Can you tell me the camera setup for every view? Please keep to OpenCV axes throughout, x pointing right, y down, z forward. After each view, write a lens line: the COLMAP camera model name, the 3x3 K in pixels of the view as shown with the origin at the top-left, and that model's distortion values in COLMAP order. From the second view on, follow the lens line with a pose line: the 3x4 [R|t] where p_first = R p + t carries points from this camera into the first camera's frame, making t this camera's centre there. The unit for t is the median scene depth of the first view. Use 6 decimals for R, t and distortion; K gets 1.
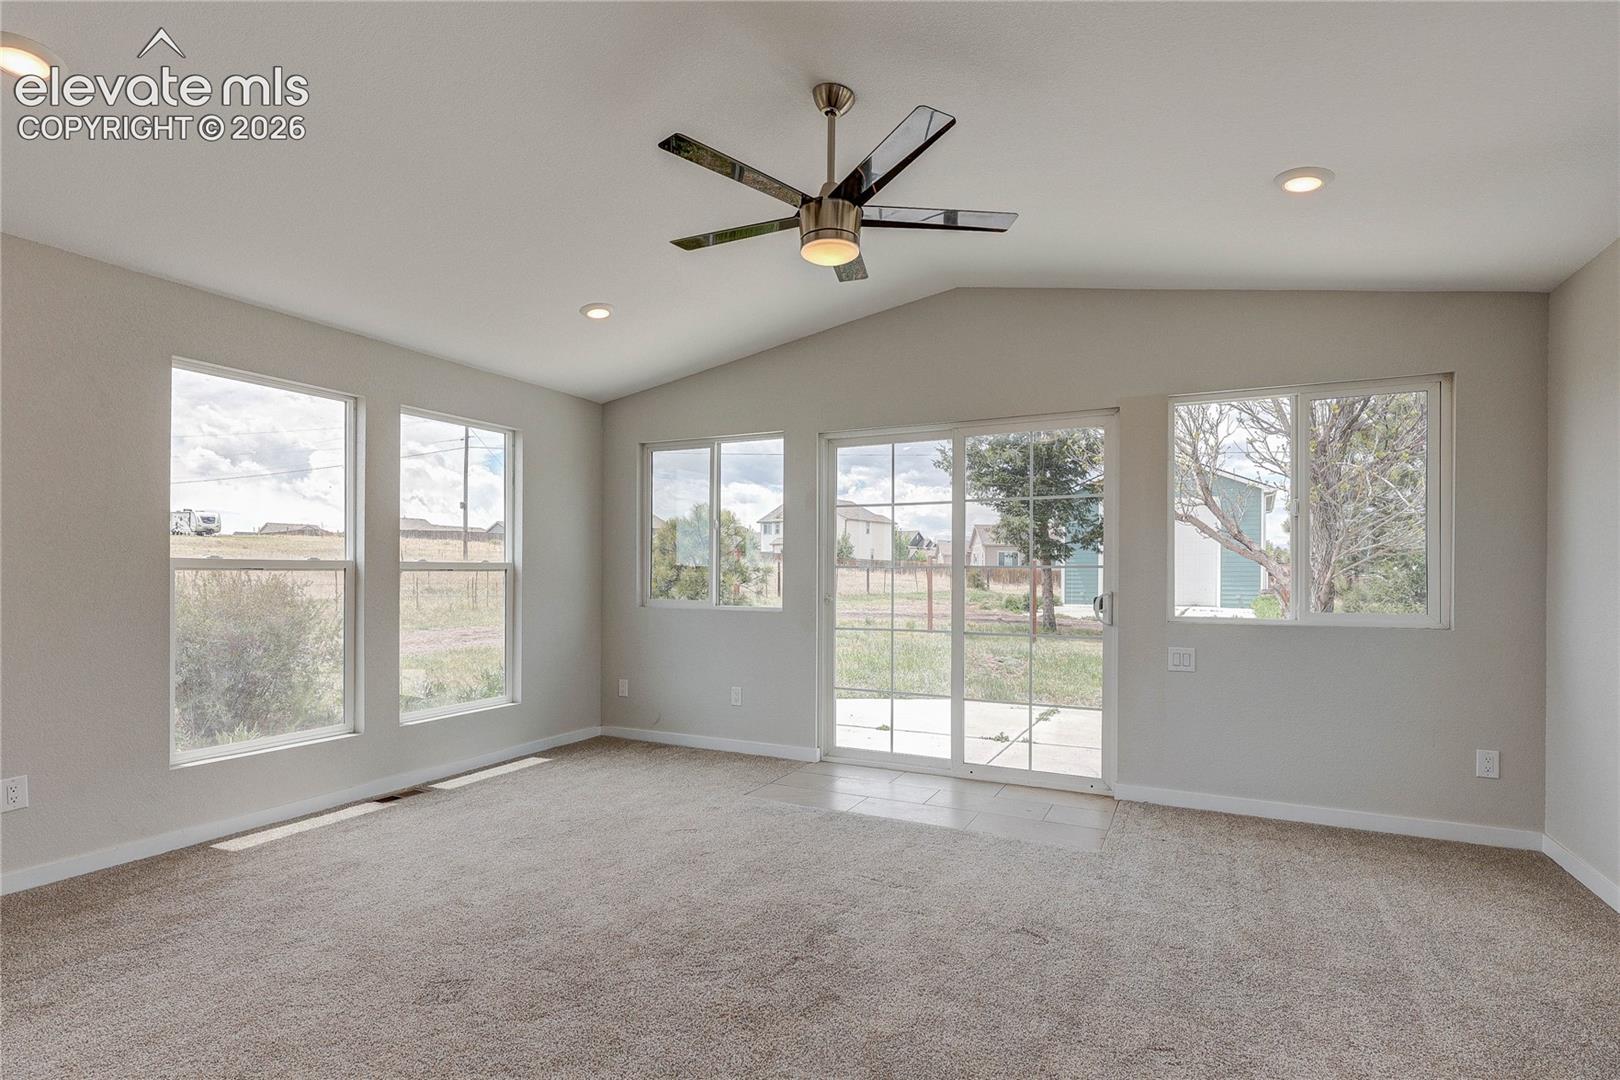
lens RADIAL K [[780.9, 0, 814.8], [0, 780.9, 570.0], [0, 0, 1]] dist [0.001031, -0.000003]
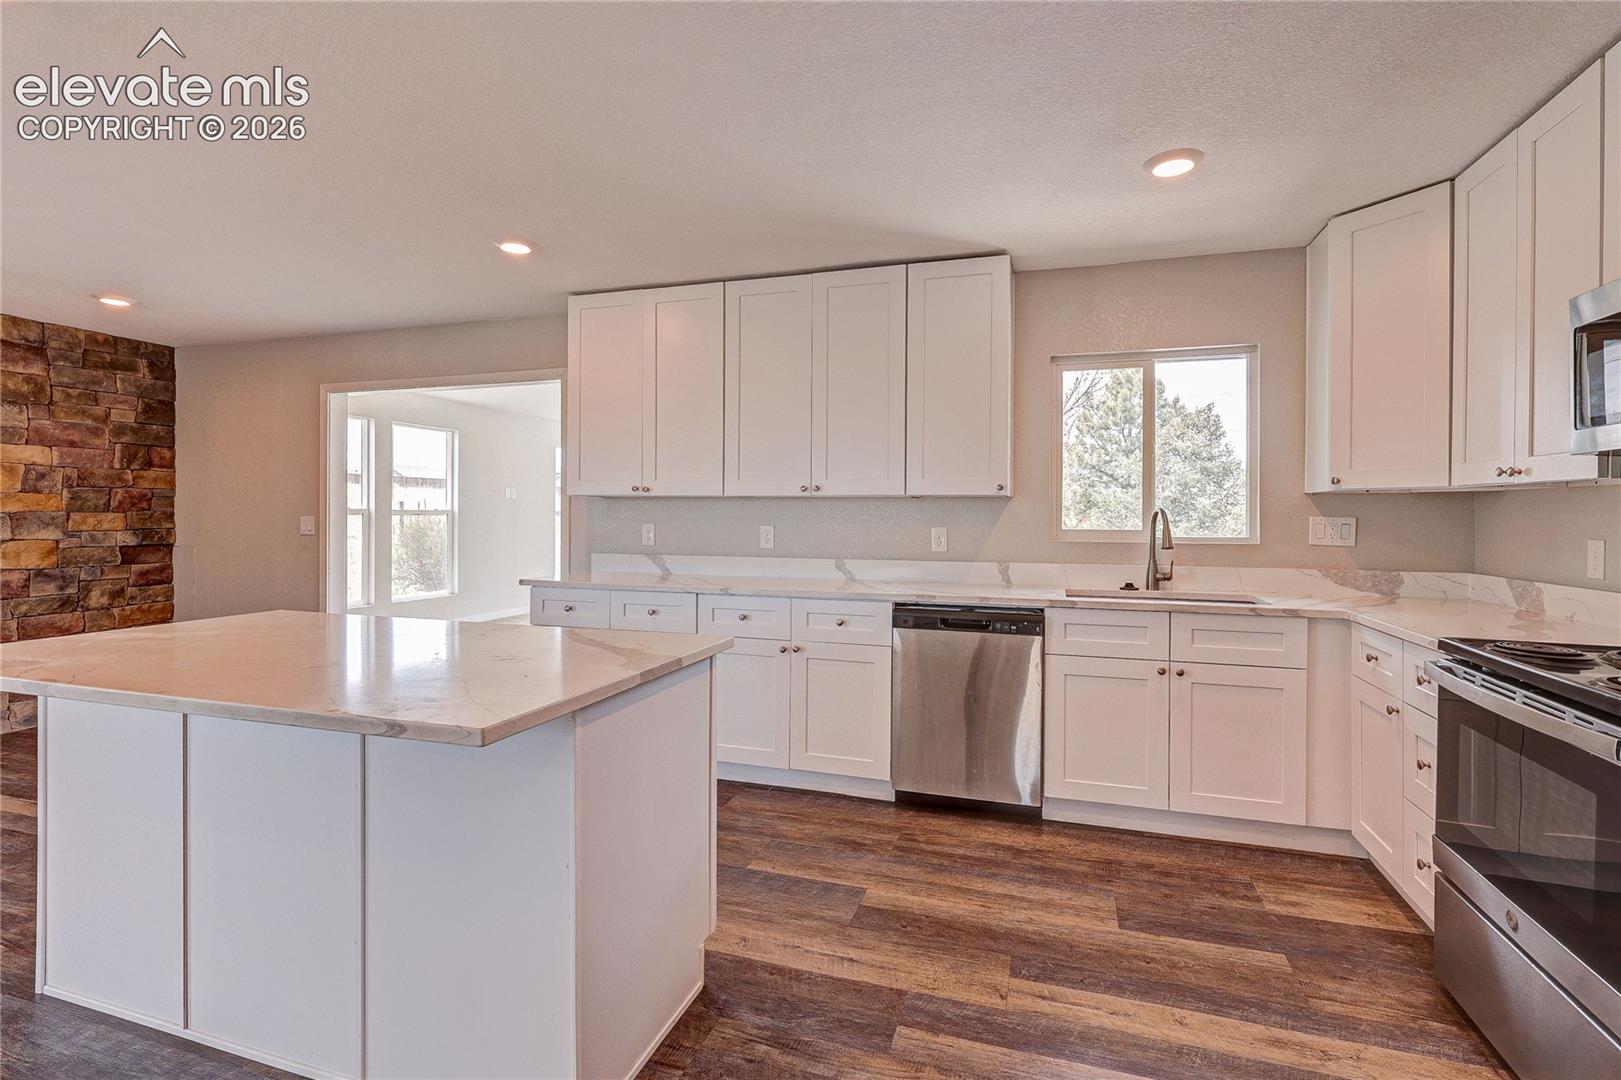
lens RADIAL K [[767.7, 0, 807.0], [0, 767.7, 518.1], [0, 0, 1]] dist [-0.000972, -0.000295]
pose [[0.989701, -0.001567, 0.143143, -0.193258], [0.000418, 0.999967, 0.008060, -0.009588], [-0.143151, -0.007917, 0.989669, -1.426209]]
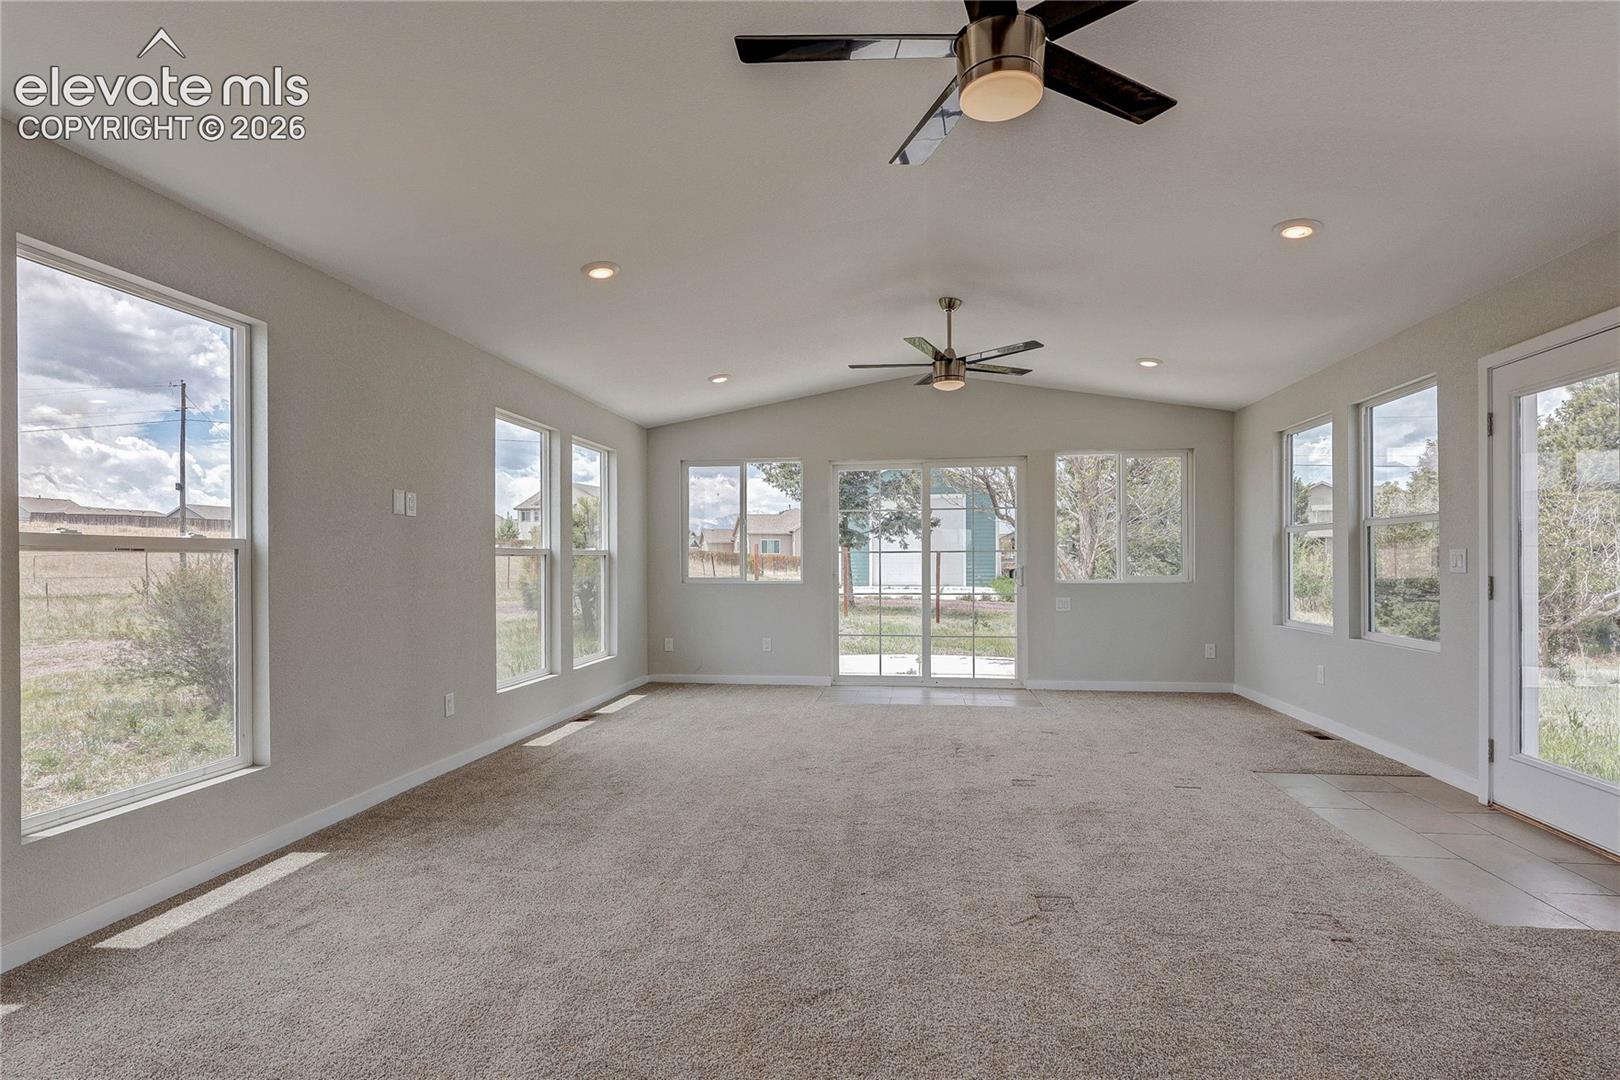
lens RADIAL K [[774.8, 0, 812.4], [0, 774.8, 561.5], [0, 0, 1]] dist [-0.003064, -0.000347]
pose [[0.949068, -0.008621, 0.314953, -0.491347], [0.007057, 0.999956, 0.006107, 0.004141], [-0.314992, -0.003574, 0.949087, -0.372081]]
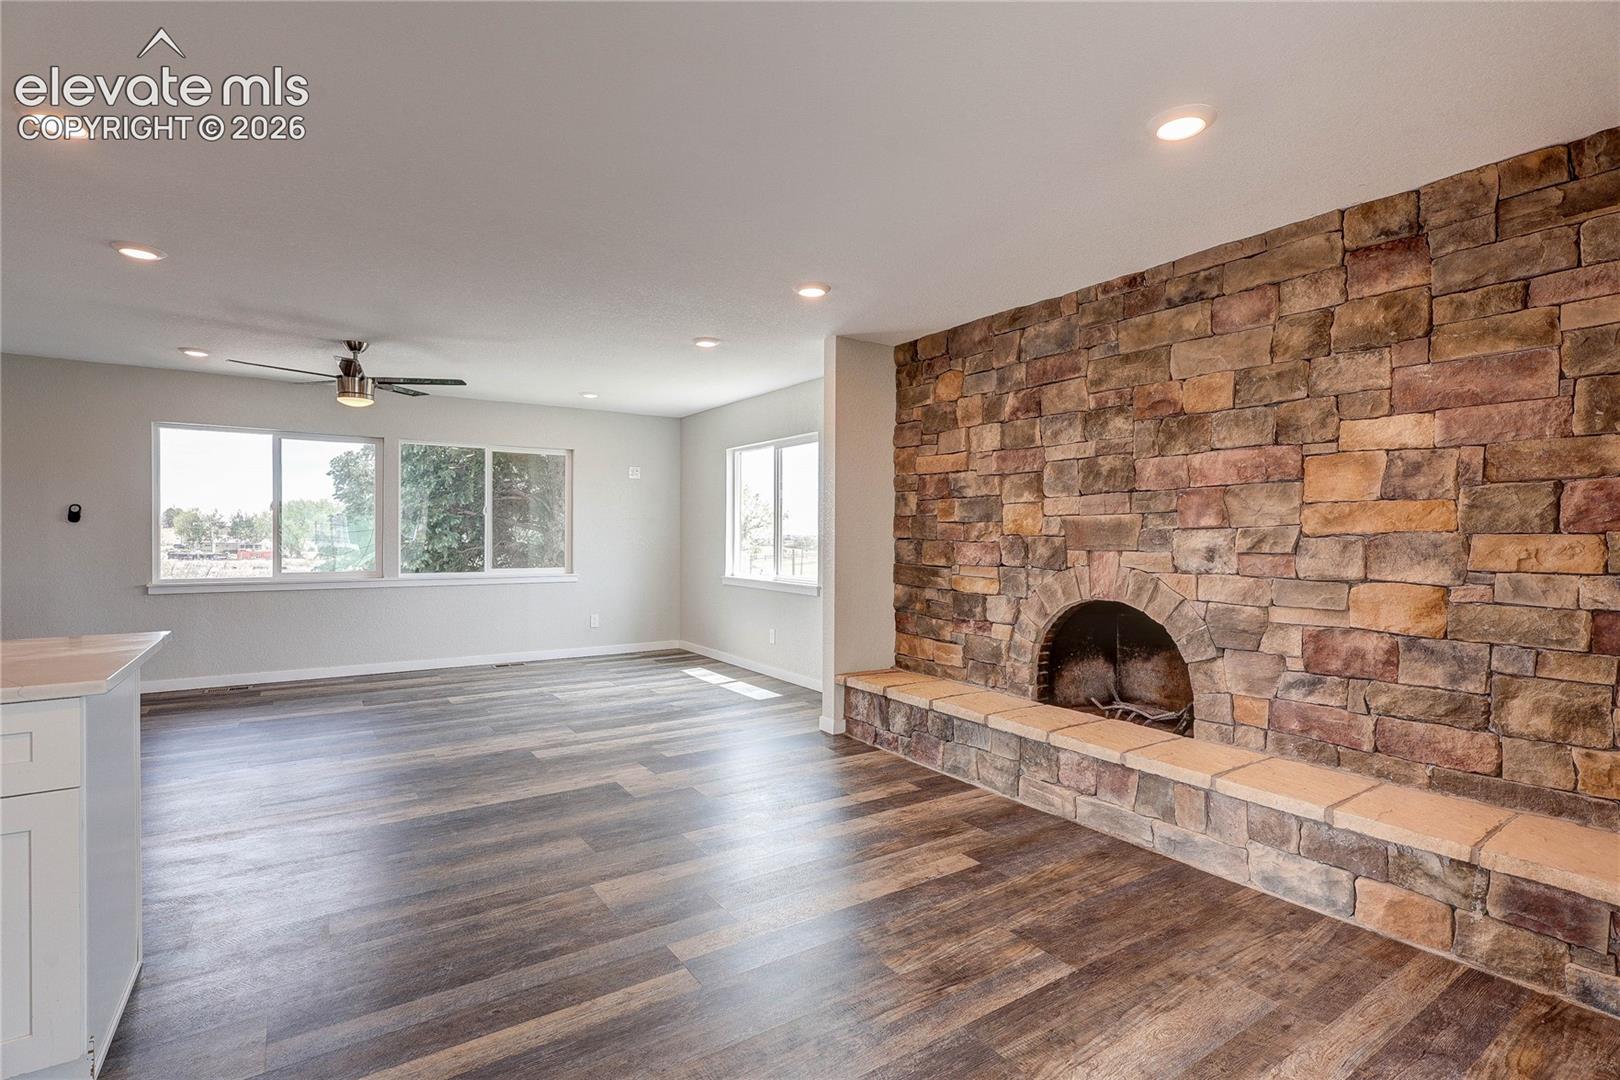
lens RADIAL K [[757.5, 0, 809.1], [0, 757.5, 534.4], [0, 0, 1]] dist [-0.002081, -0.000289]
pose [[-0.495619, -0.007195, -0.868510, -0.346000], [-0.004488, 0.999974, -0.005723, -0.004112], [0.868528, 0.001061, -0.495639, -0.429363]]
